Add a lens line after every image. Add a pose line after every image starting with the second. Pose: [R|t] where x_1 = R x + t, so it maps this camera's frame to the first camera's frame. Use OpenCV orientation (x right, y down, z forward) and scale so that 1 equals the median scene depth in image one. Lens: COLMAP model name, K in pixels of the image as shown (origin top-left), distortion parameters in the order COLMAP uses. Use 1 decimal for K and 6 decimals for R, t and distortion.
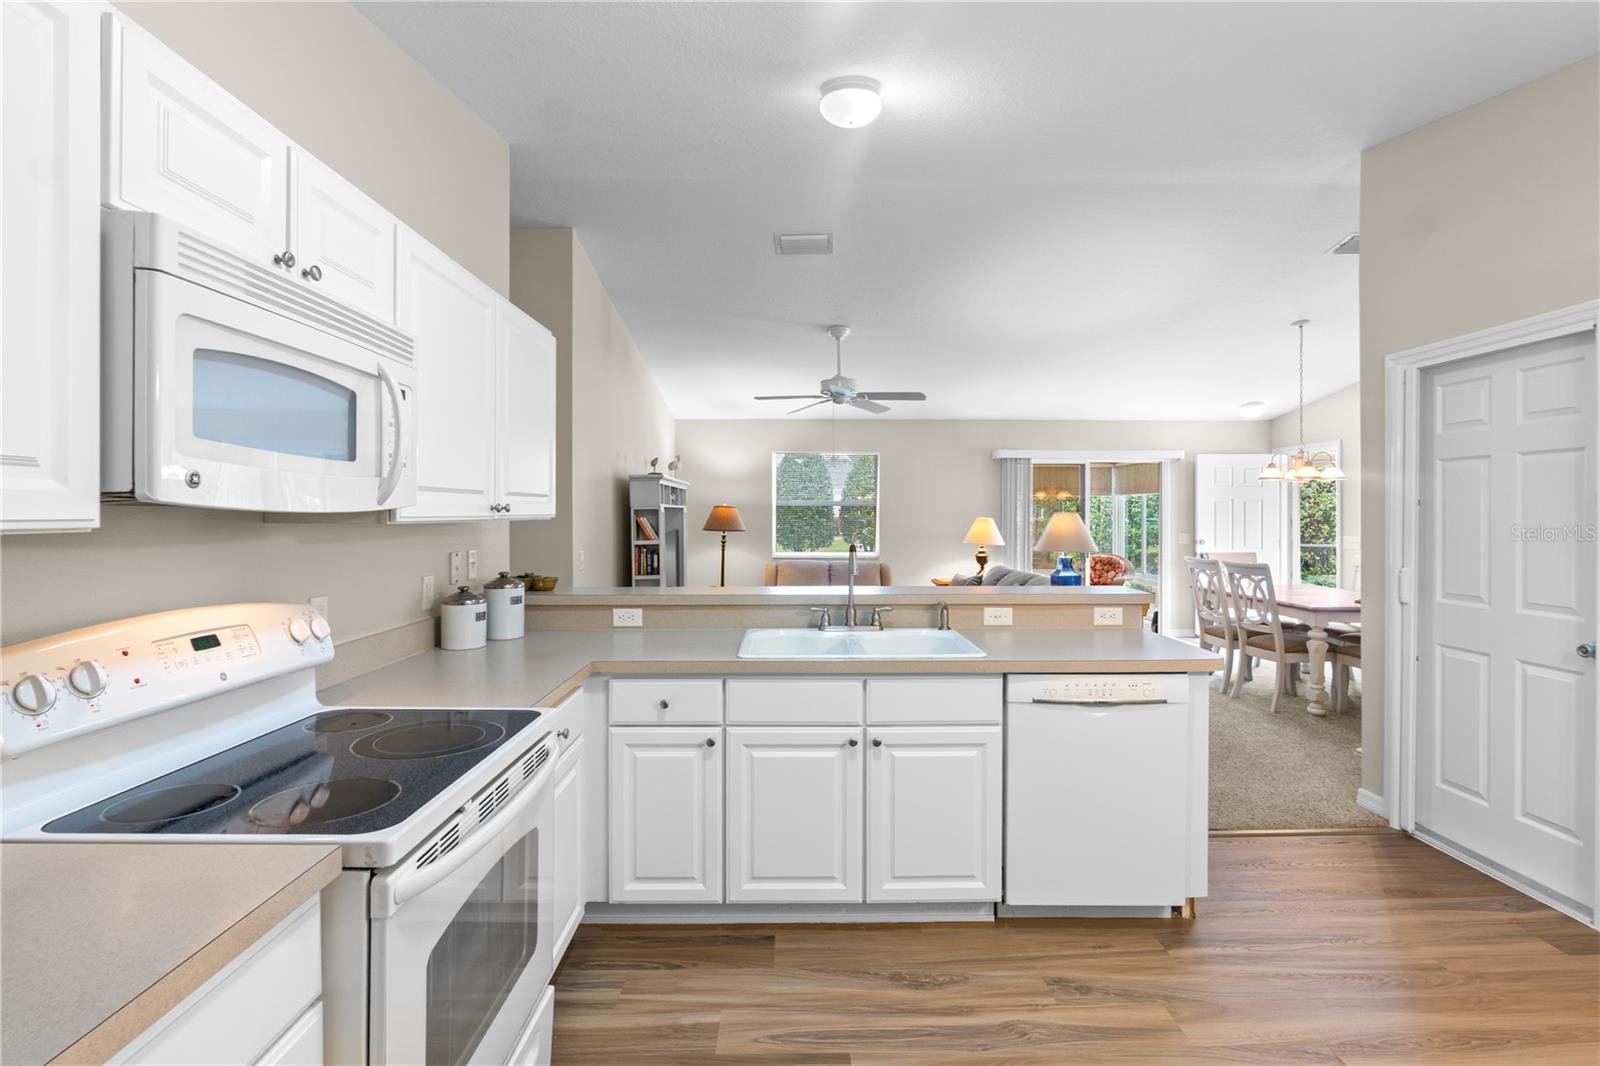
lens RADIAL K [[736.6, 0, 804.0], [0, 736.6, 512.7], [0, 0, 1]] dist [-0.011979, 0.002851]
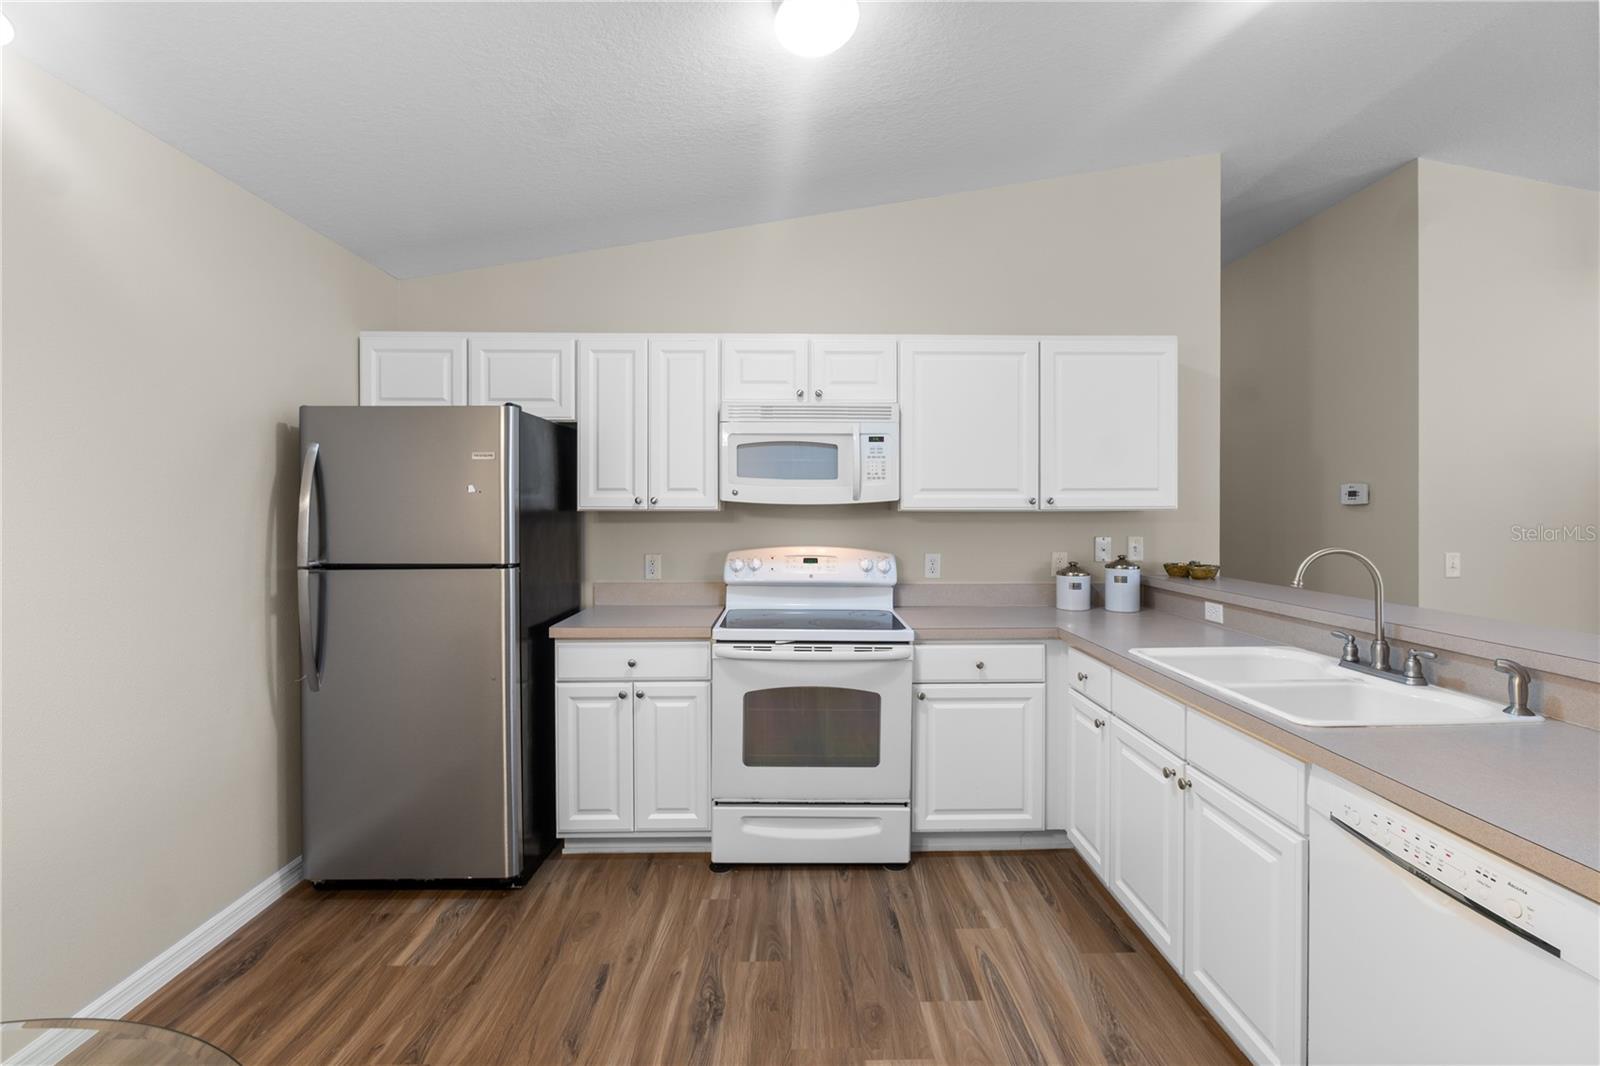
lens RADIAL K [[736.6, 0, 815.8], [0, 736.6, 509.8], [0, 0, 1]] dist [-0.011979, 0.002851]
pose [[0.017711, 0.002404, -0.999840, 0.373774], [0.000506, 0.999997, 0.002413, 0.002649], [0.999843, -0.000549, 0.017710, 0.240124]]
